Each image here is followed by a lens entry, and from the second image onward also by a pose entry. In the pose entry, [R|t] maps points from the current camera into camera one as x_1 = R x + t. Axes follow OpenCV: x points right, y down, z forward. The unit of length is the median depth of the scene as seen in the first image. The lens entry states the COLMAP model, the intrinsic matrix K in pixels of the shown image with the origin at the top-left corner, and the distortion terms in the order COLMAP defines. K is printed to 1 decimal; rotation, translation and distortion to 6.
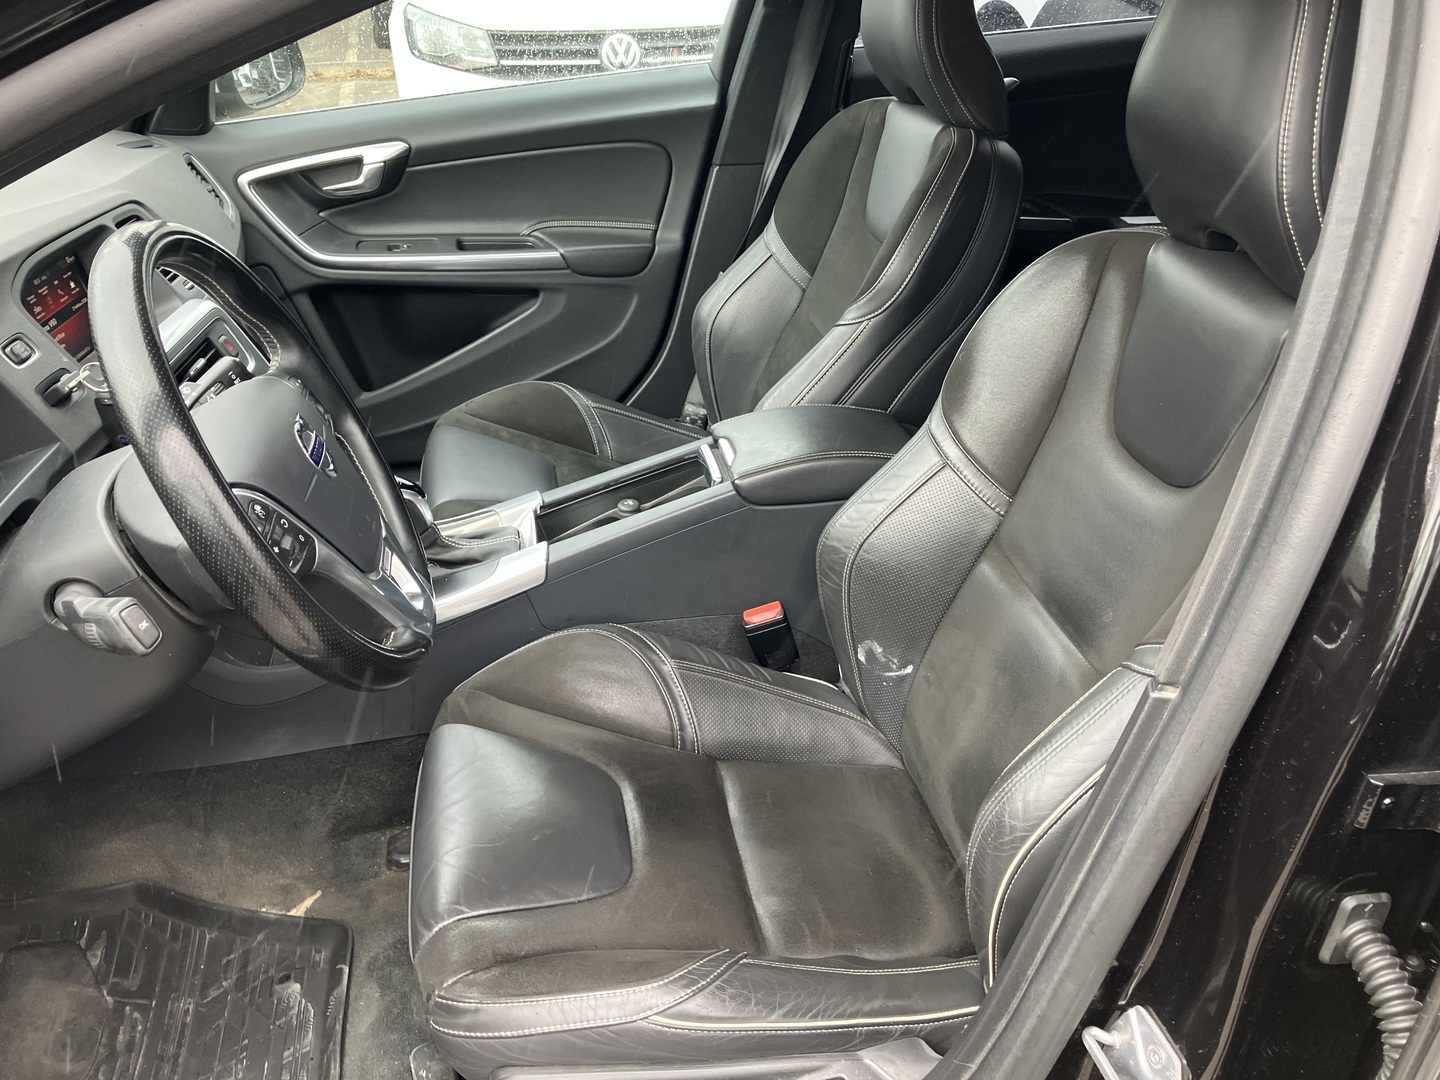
lens RADIAL K [[1238.1, 0, 720.0], [0, 1238.1, 540.0], [0, 0, 1]] dist [0.043317, 0.001514]
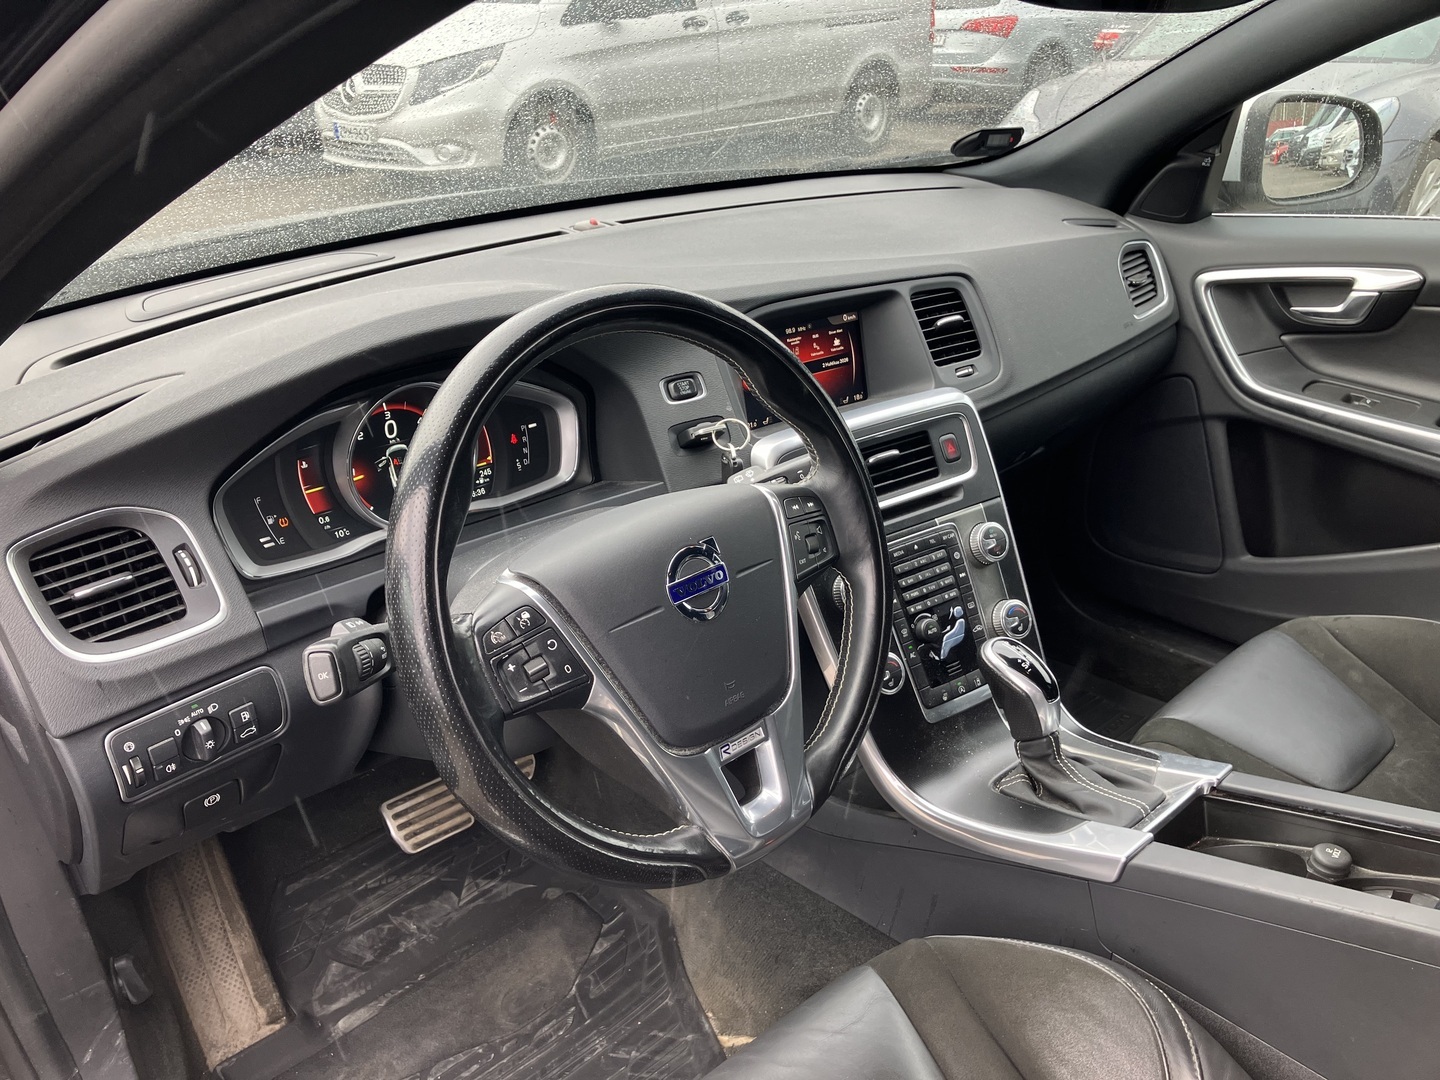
lens RADIAL K [[1238.1, 0, 720.0], [0, 1238.1, 540.0], [0, 0, 1]] dist [0.043317, 0.001514]
pose [[0.527932, 0.360680, -0.768894, 0.213394], [-0.398890, 0.904574, 0.150444, -0.157668], [0.749783, 0.227279, 0.621425, 0.333494]]
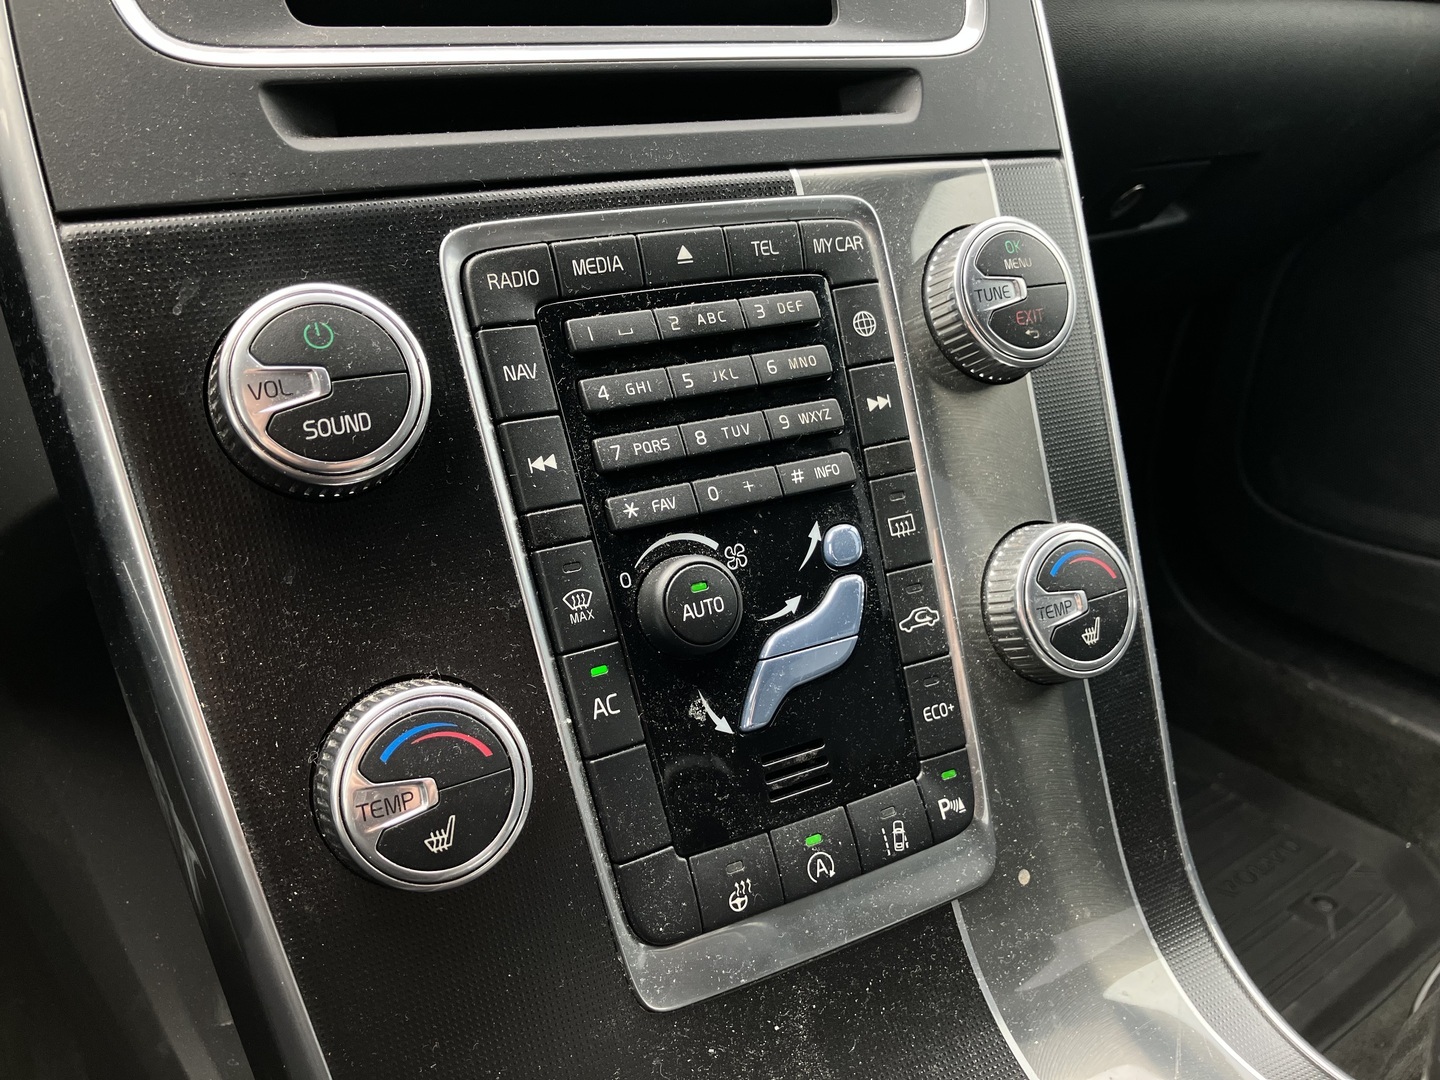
lens RADIAL K [[1238.1, 0, 720.0], [0, 1238.1, 540.0], [0, 0, 1]] dist [0.043317, 0.001514]
pose [[0.447966, 0.410389, -0.794297, -0.170947], [-0.469931, 0.863881, 0.181311, -0.081037], [0.760586, 0.292044, 0.579844, 0.846393]]
